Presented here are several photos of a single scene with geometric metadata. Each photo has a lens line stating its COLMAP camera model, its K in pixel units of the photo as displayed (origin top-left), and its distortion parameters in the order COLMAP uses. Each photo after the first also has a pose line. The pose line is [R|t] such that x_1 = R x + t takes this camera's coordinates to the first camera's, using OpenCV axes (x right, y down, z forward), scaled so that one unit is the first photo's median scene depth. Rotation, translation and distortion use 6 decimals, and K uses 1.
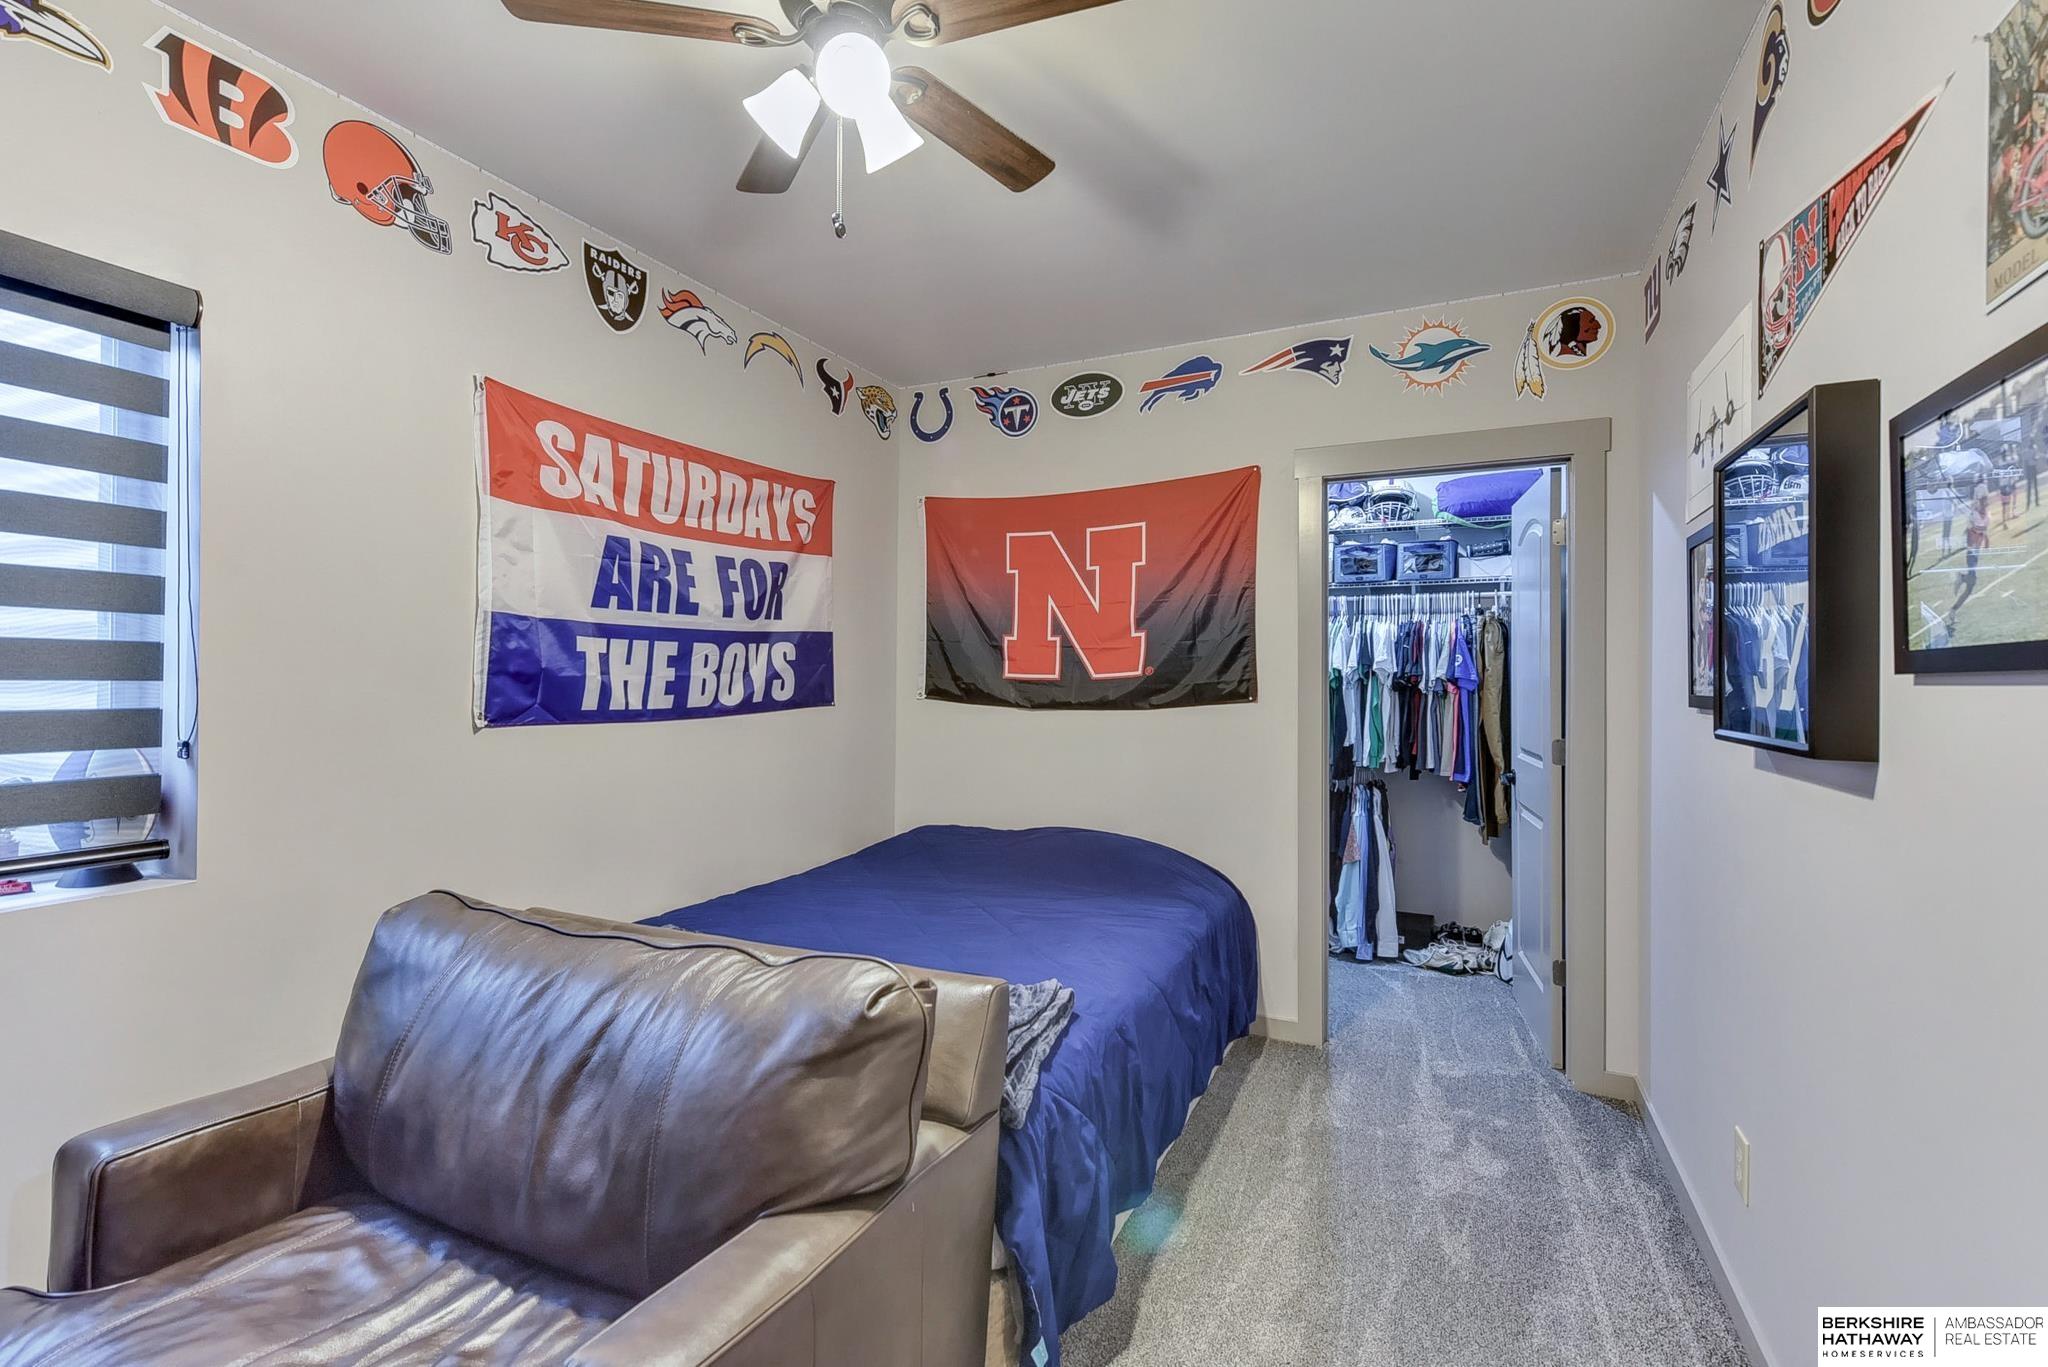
lens RADIAL K [[929.2, 0, 1012.9], [0, 929.2, 671.8], [0, 0, 1]] dist [0.002955, -0.001574]
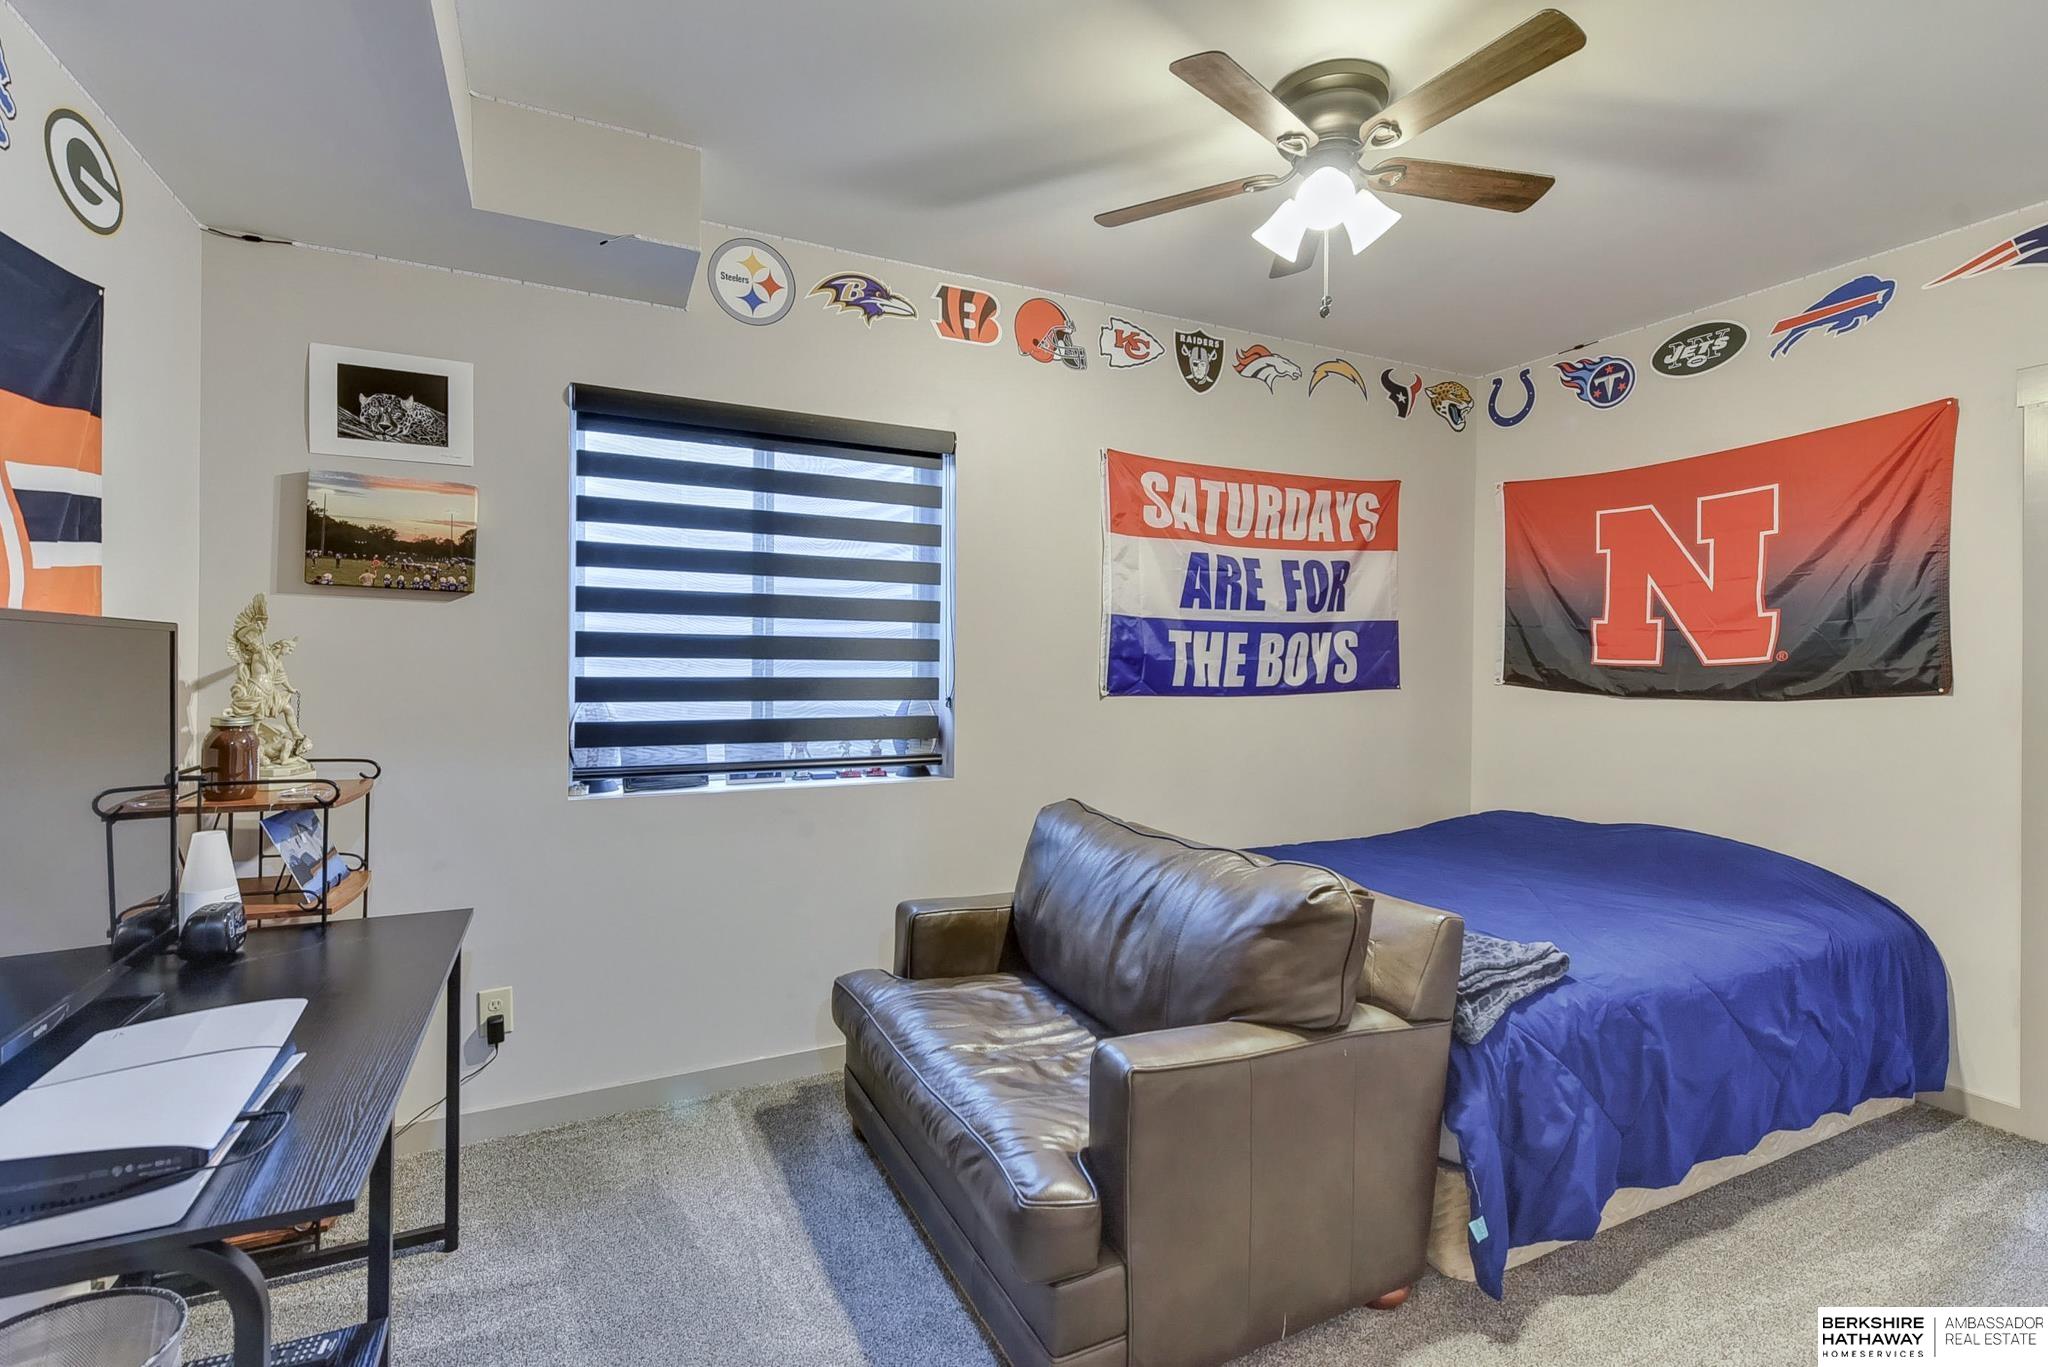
lens RADIAL K [[893.0, 0, 982.7], [0, 893.0, 662.9], [0, 0, 1]] dist [0.000950, -0.000487]
pose [[0.765822, 0.003436, -0.643043, 0.144384], [-0.000595, 0.999989, 0.004635, 0.002824], [0.643052, -0.003167, 0.765816, -0.146759]]
